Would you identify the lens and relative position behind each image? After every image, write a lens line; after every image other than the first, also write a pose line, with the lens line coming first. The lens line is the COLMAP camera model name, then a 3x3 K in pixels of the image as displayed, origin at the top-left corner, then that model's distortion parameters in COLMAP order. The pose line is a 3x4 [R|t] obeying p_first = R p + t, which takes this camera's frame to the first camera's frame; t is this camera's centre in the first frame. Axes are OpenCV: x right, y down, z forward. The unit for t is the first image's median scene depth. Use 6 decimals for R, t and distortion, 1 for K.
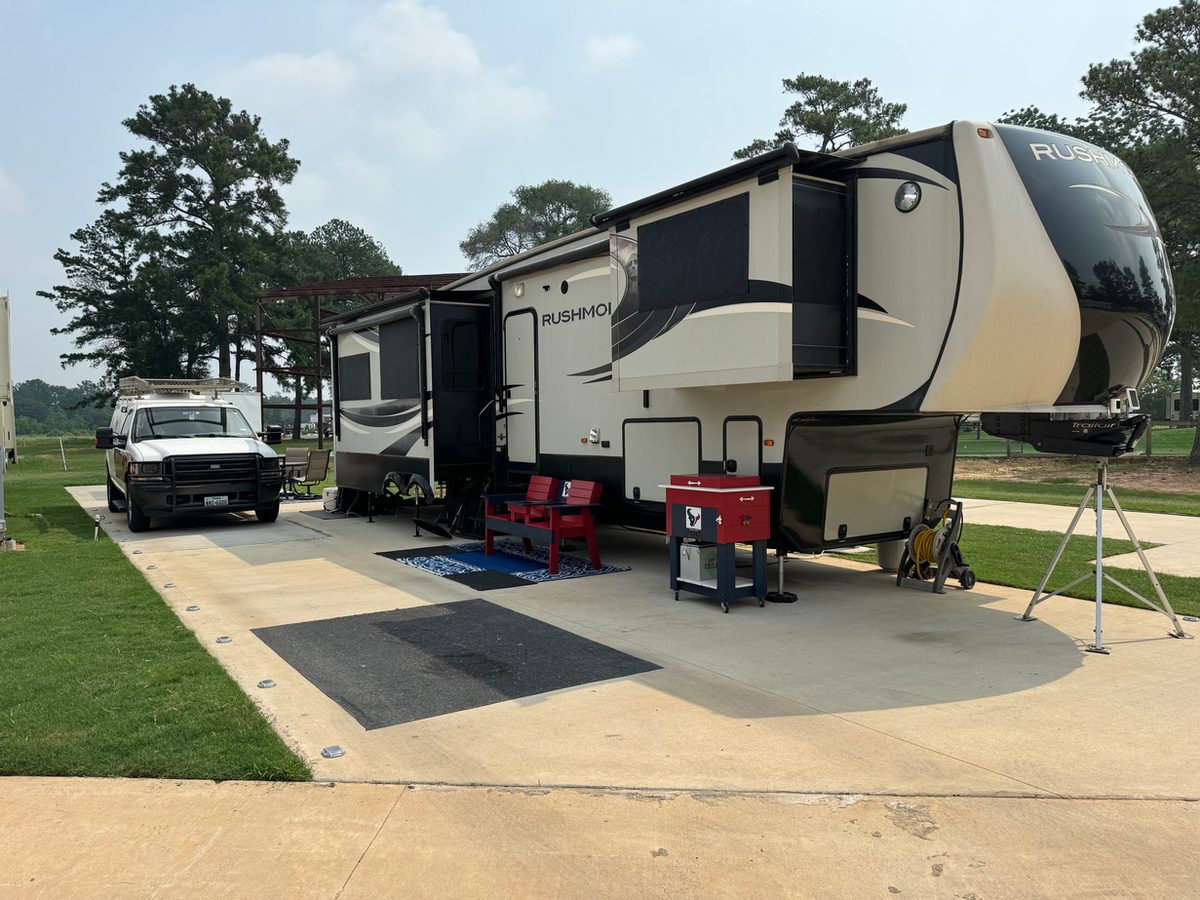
lens RADIAL K [[862.5, 0, 600.0], [0, 862.5, 450.0], [0, 0, 1]] dist [0.078148, 0.000841]
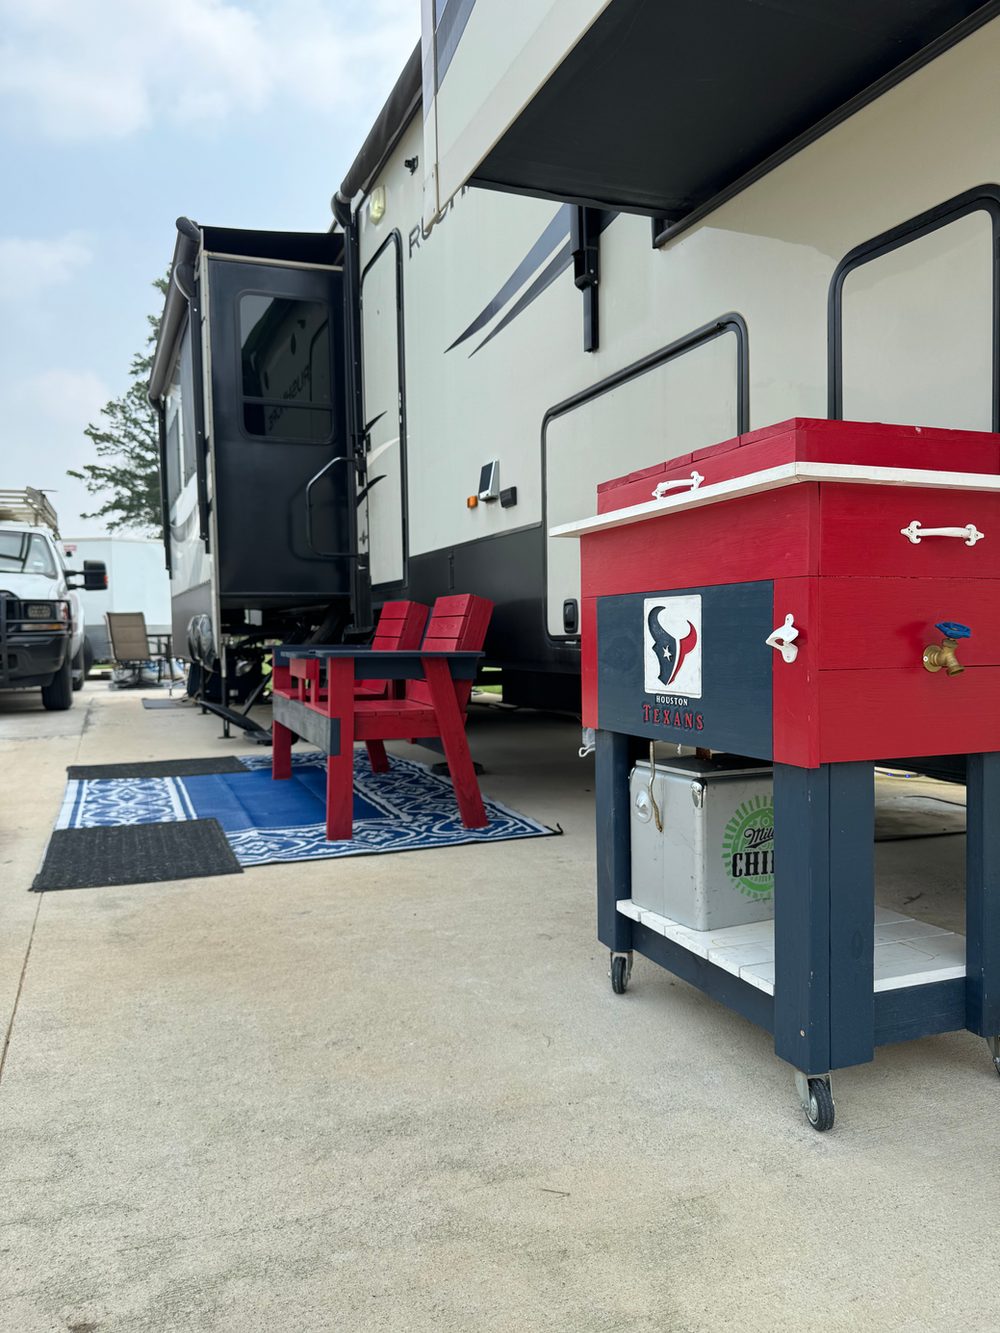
lens RADIAL K [[958.1, 0, 500.0], [0, 958.1, 666.5], [0, 0, 1]] dist [0.078148, 0.000841]
pose [[0.977974, 0.015219, -0.208172, 0.077891], [-0.014729, 0.999884, 0.003907, 0.055926], [0.208207, -0.000755, 0.978084, 0.501787]]
